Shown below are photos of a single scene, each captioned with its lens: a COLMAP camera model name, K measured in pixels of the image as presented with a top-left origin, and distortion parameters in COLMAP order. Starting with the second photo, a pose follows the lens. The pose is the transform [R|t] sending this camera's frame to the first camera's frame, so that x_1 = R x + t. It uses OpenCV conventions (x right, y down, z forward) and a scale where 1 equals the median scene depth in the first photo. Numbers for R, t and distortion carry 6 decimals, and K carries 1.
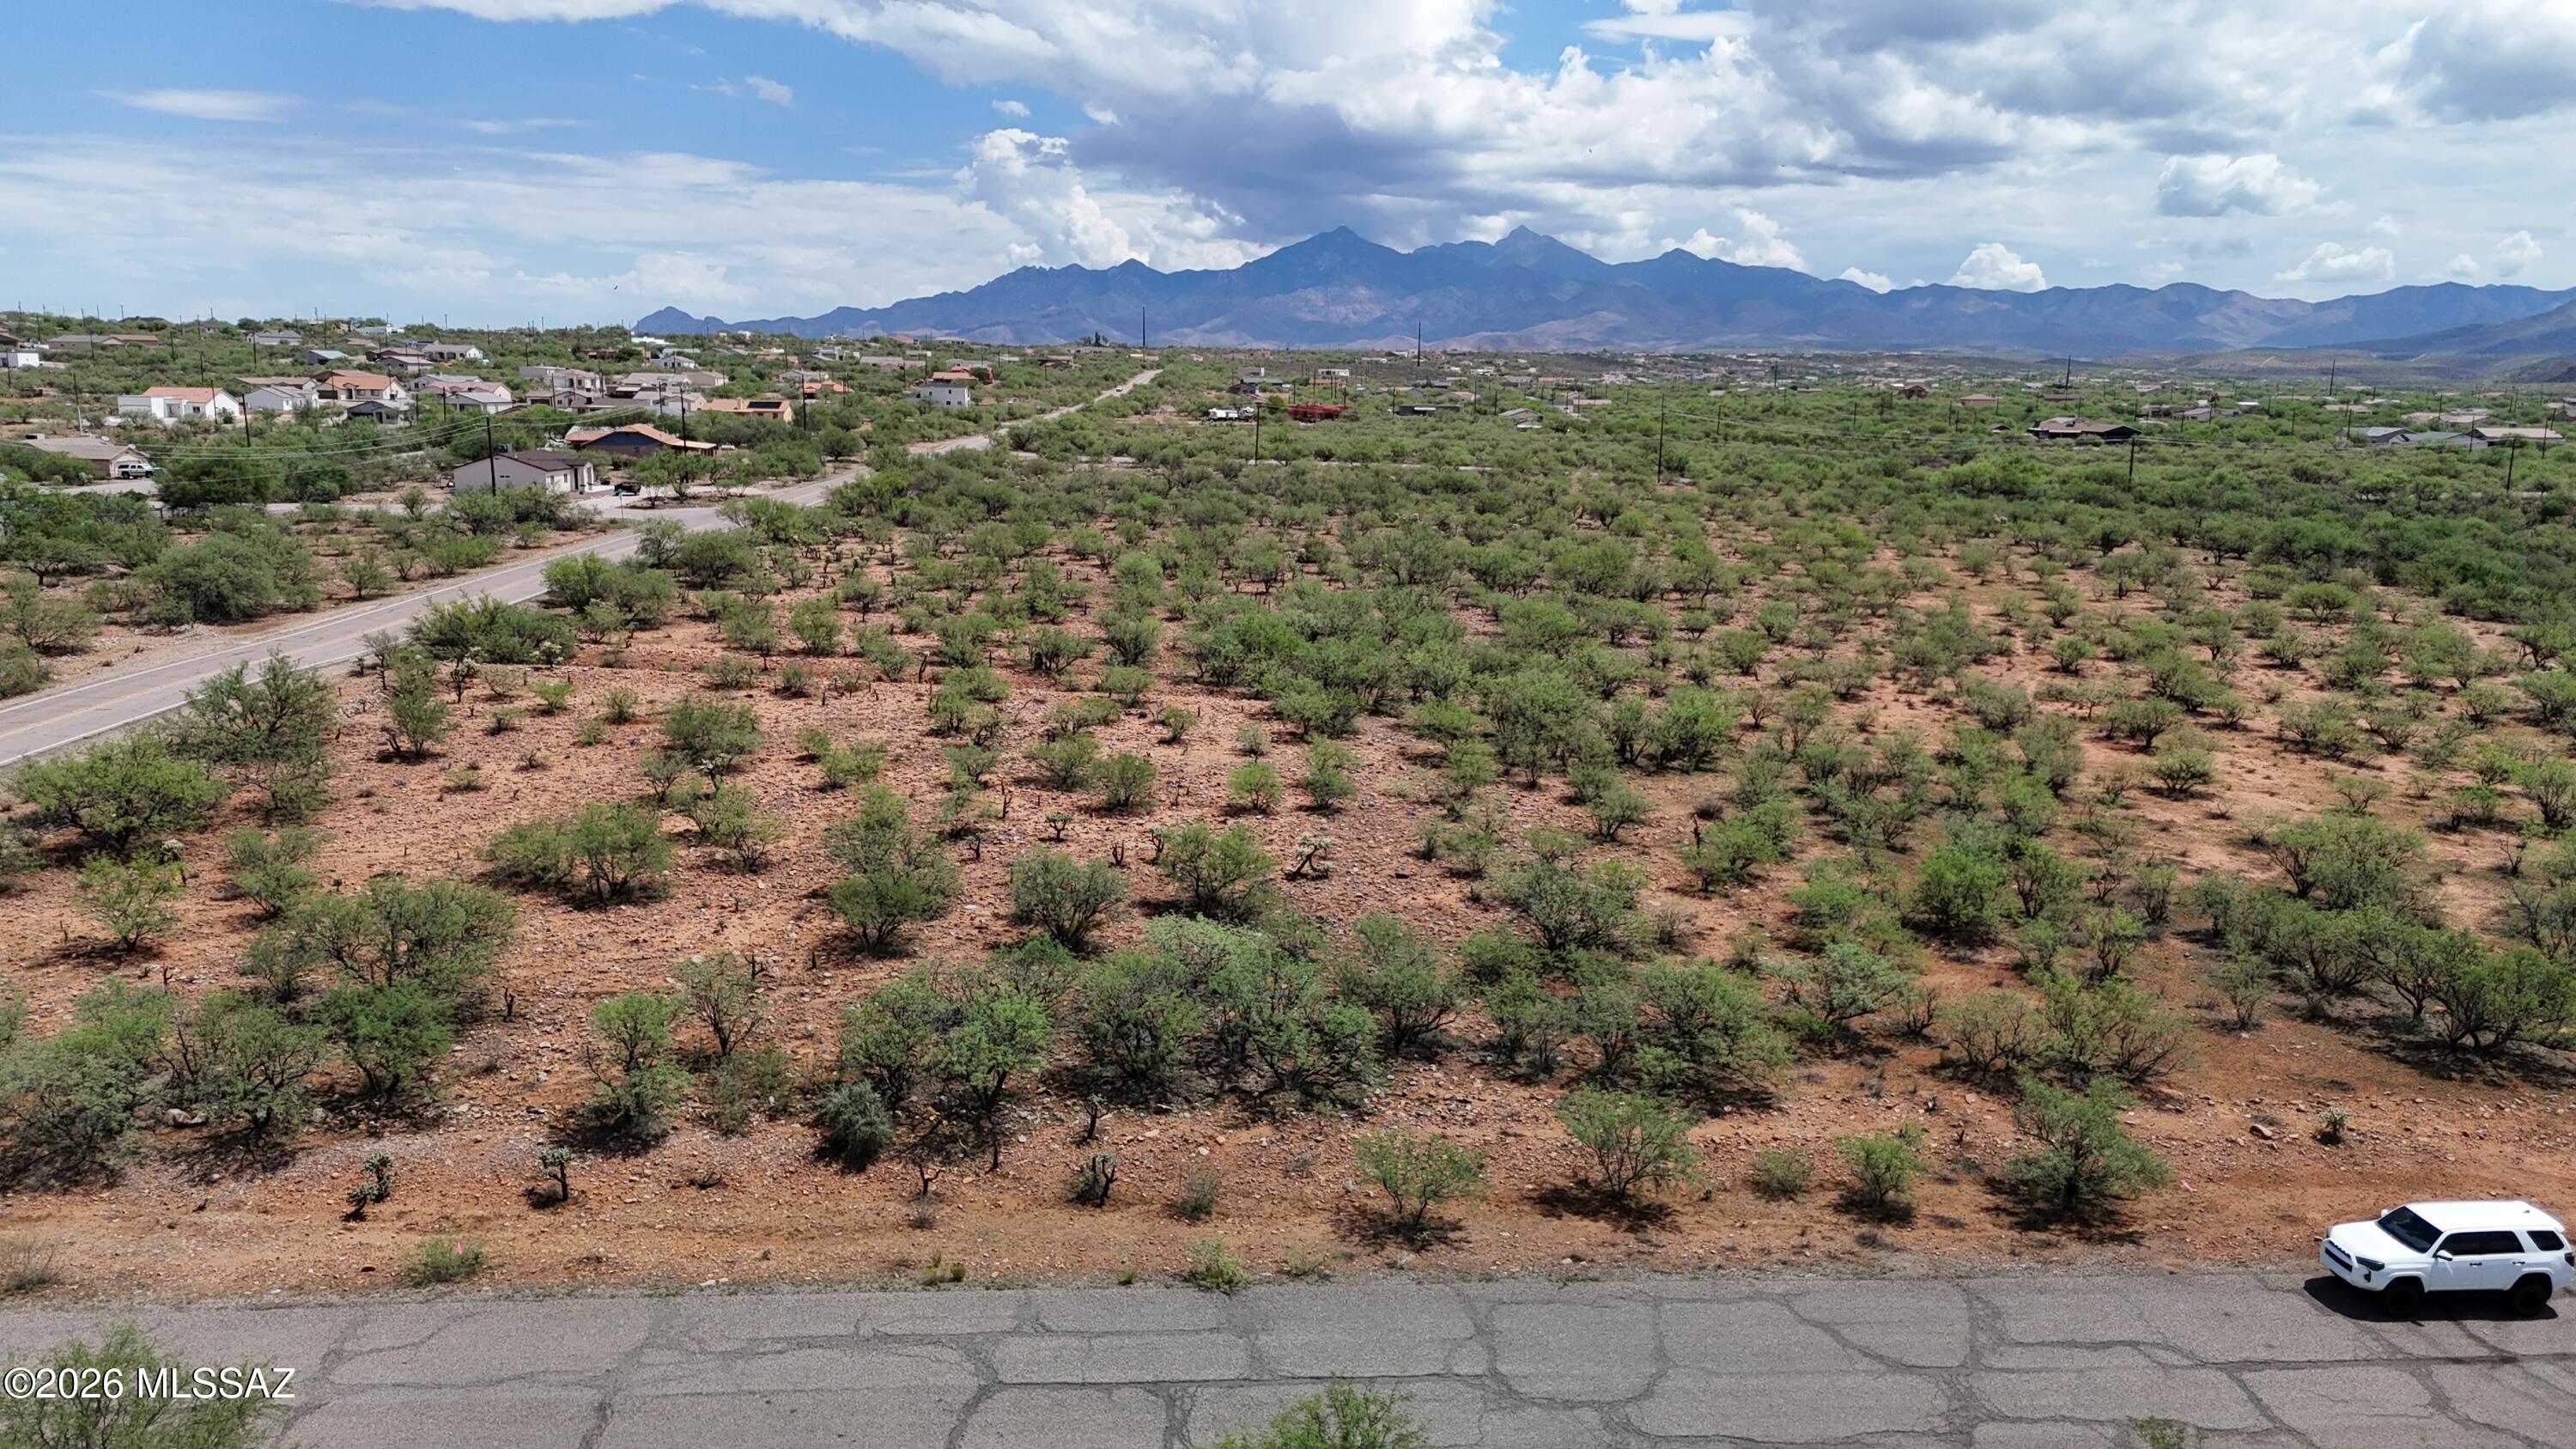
lens RADIAL K [[1890.9, 0, 1288.0], [0, 1890.9, 724.5], [0, 0, 1]] dist [0.067973, -0.062241]
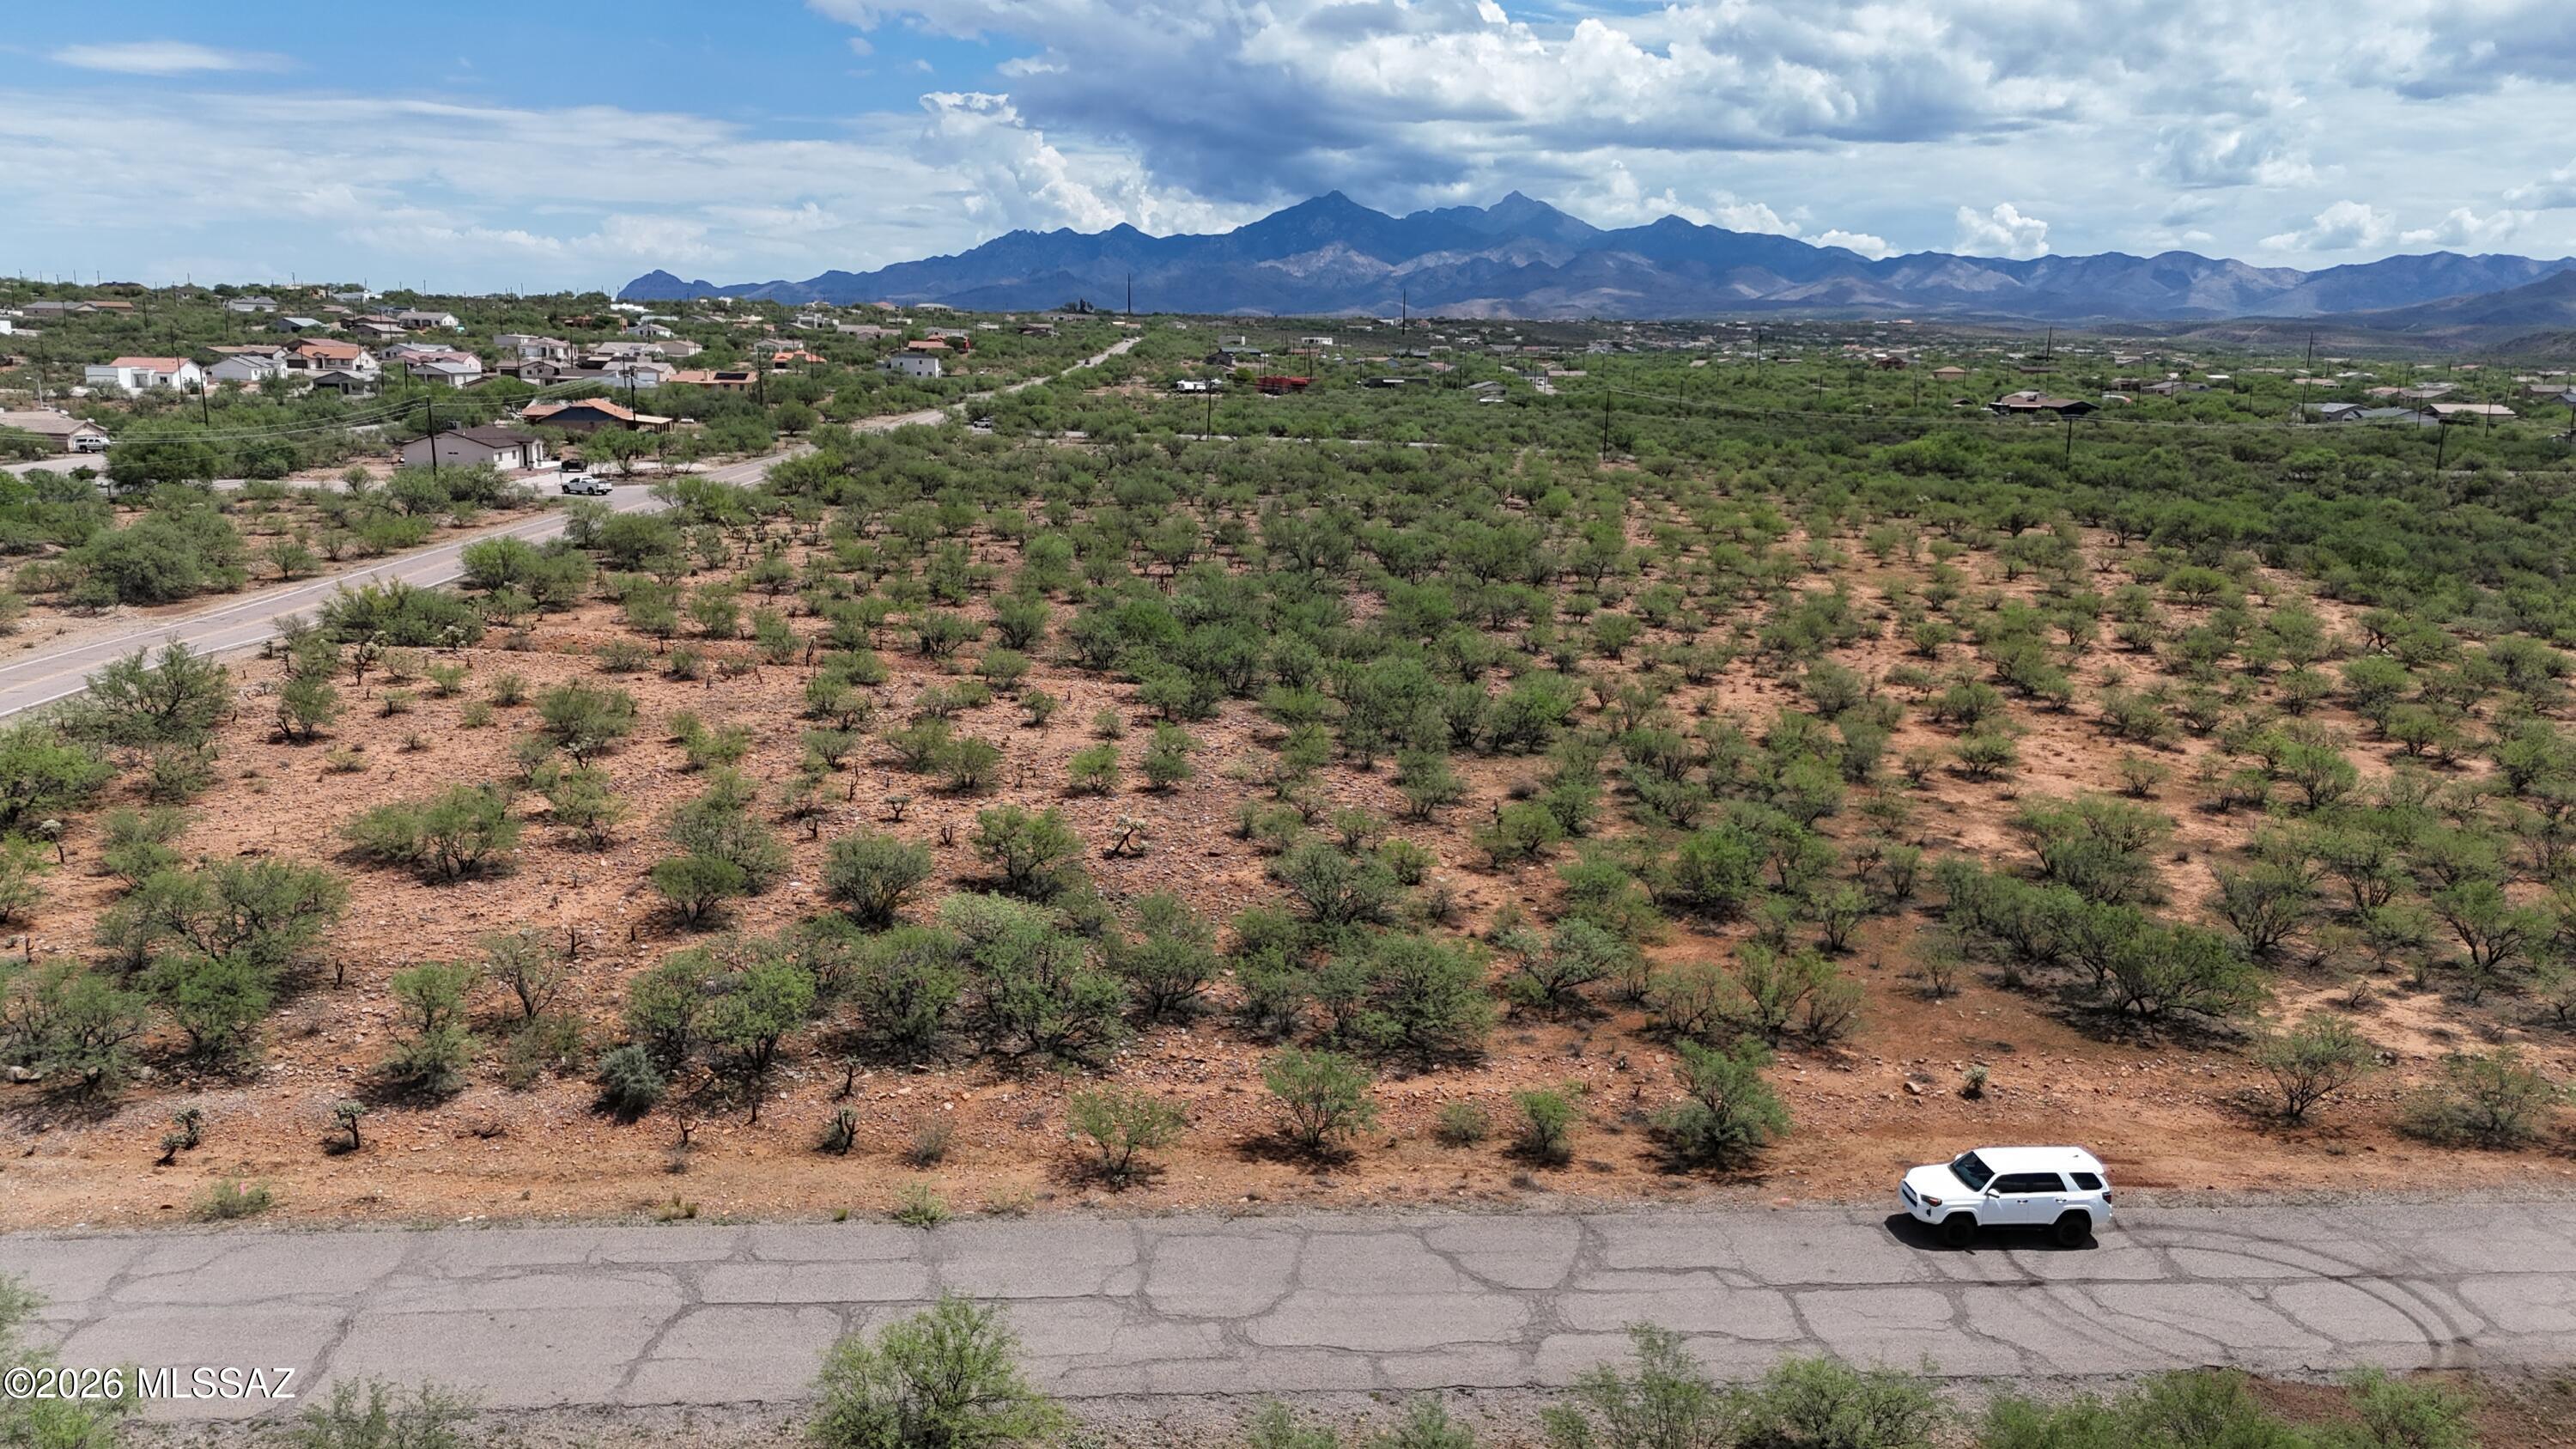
lens RADIAL K [[1890.9, 0, 1288.0], [0, 1890.9, 724.5], [0, 0, 1]] dist [0.067973, -0.062241]
pose [[0.999988, 0.002524, 0.004227, 0.092972], [-0.002597, 0.999846, 0.017334, -0.011888], [-0.004182, -0.017345, 0.999841, -0.070507]]
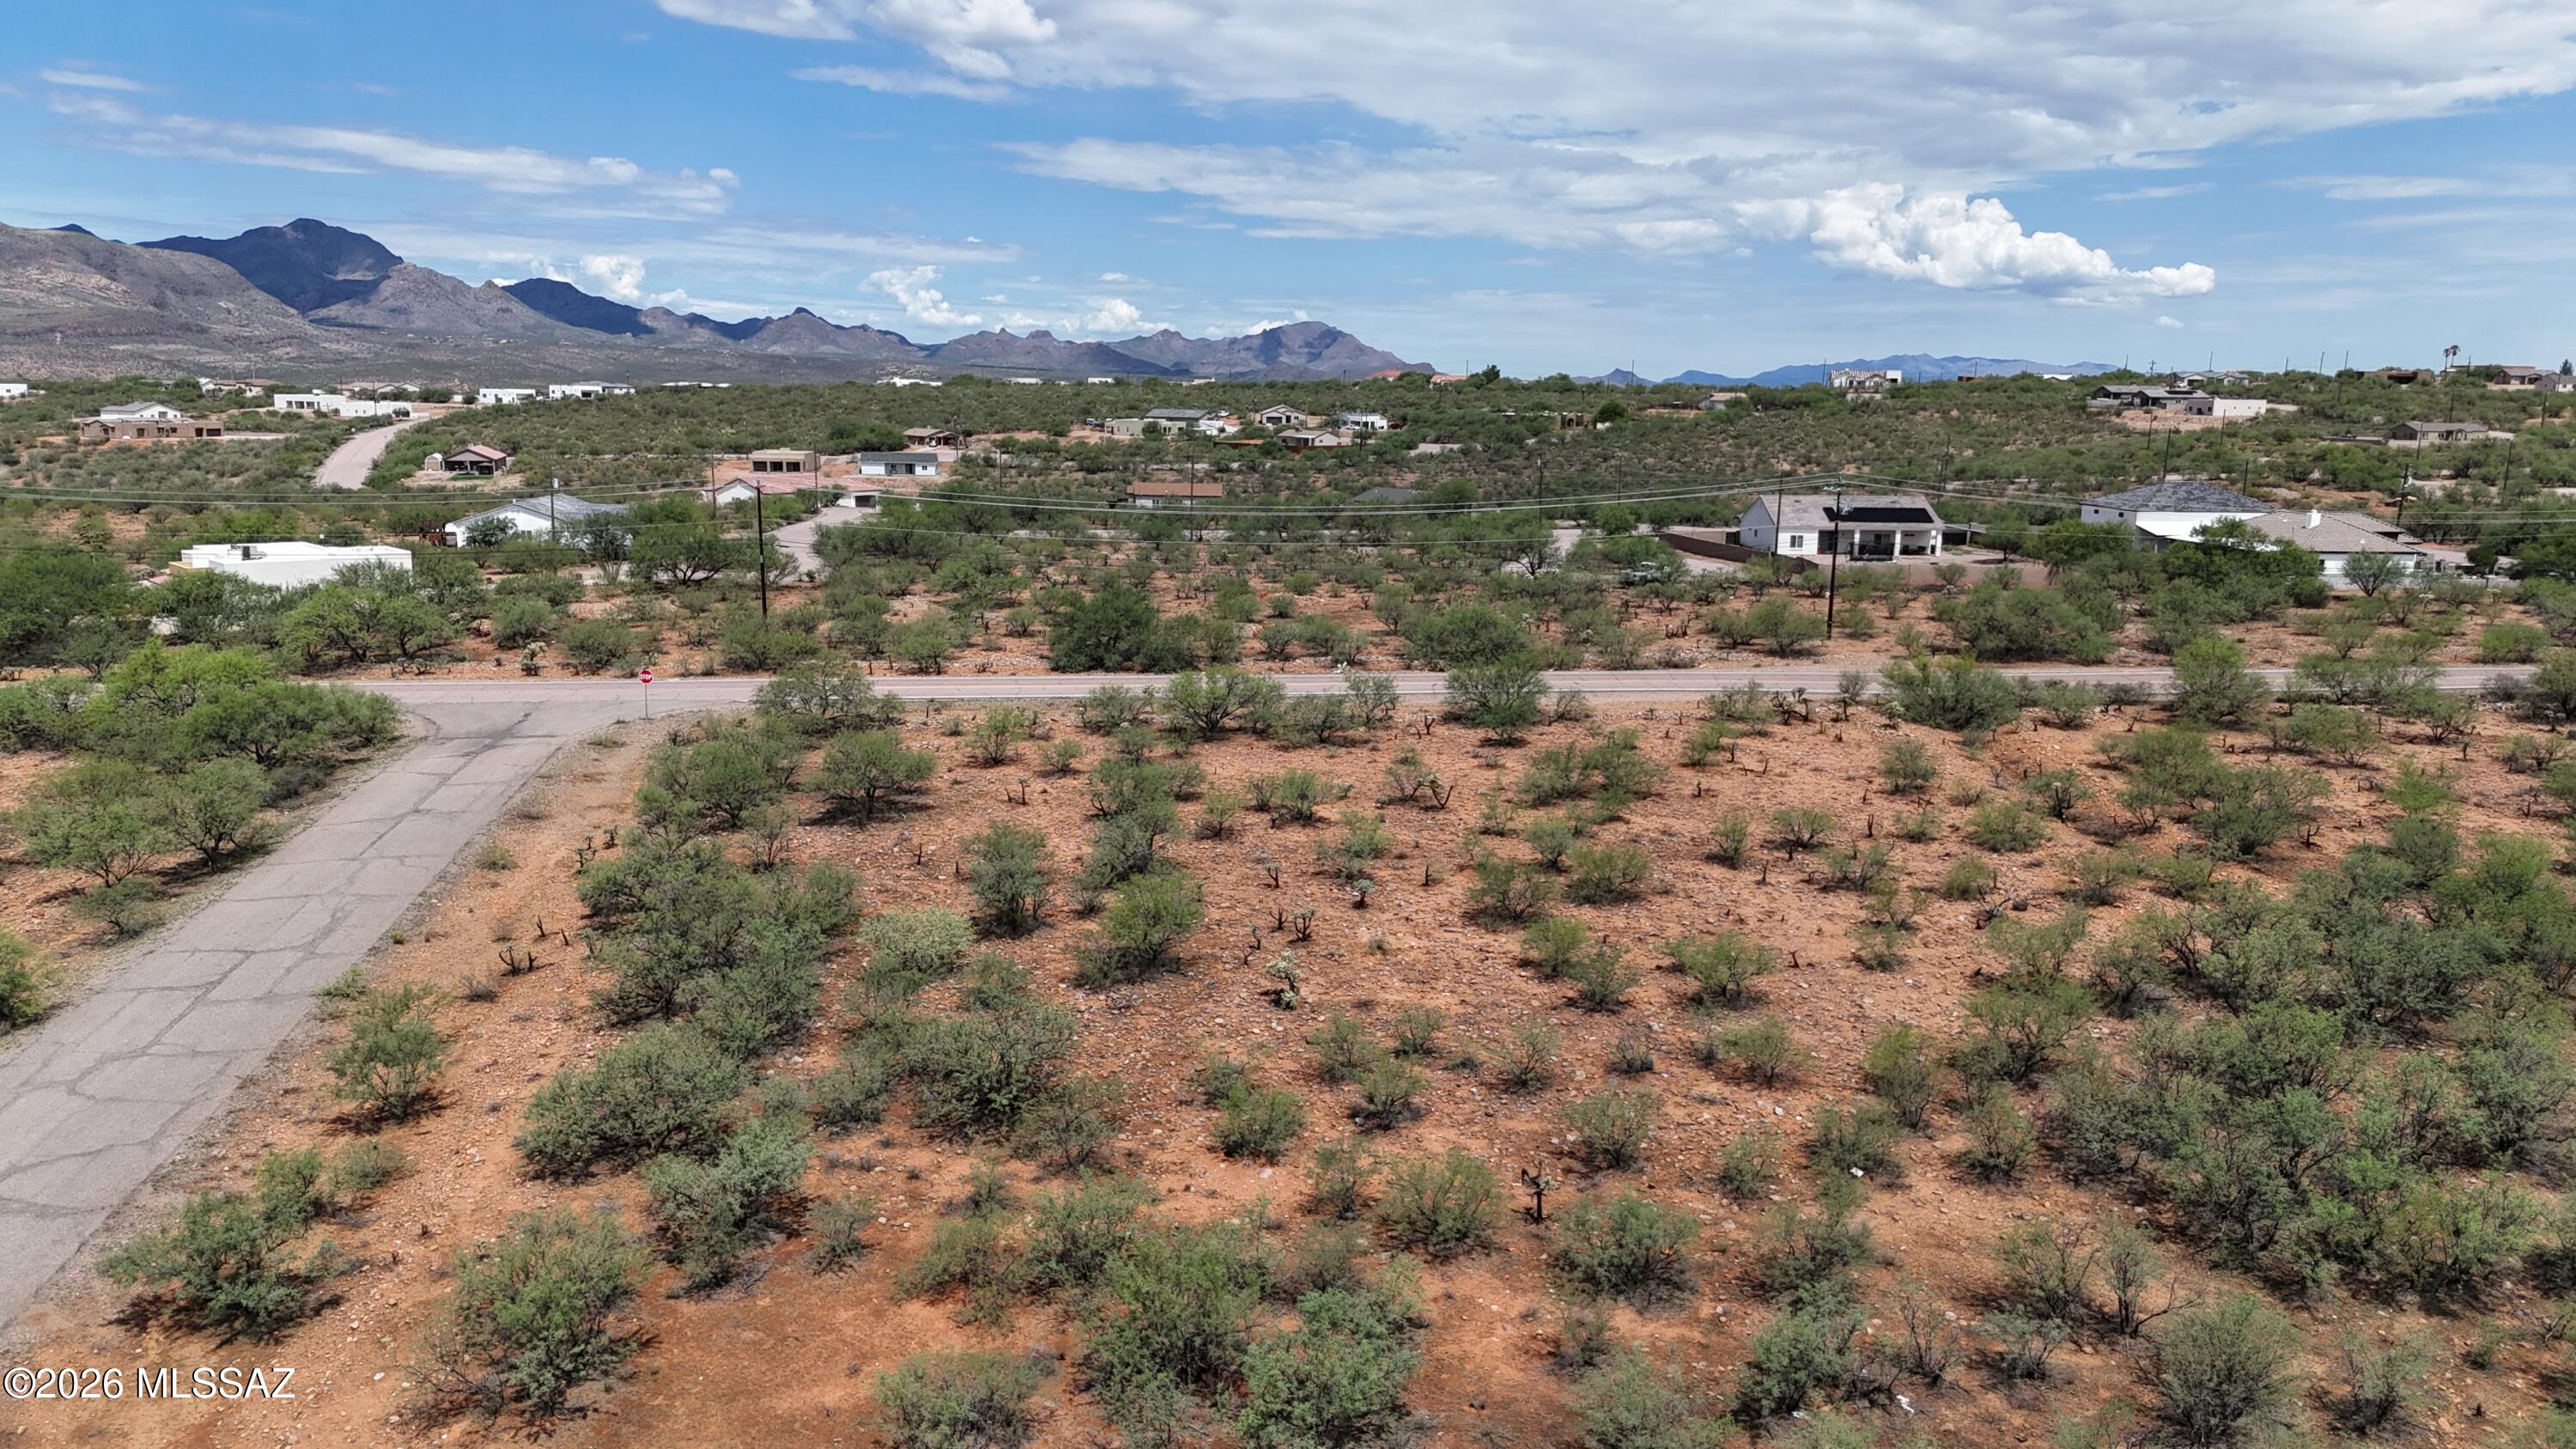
lens RADIAL K [[1890.9, 0, 1288.0], [0, 1890.9, 724.5], [0, 0, 1]] dist [0.067973, -0.062241]
pose [[0.048559, 0.166301, -0.984879, 0.821368], [-0.194157, 0.968805, 0.154014, -0.174936], [0.979768, 0.183742, 0.079332, 0.852025]]
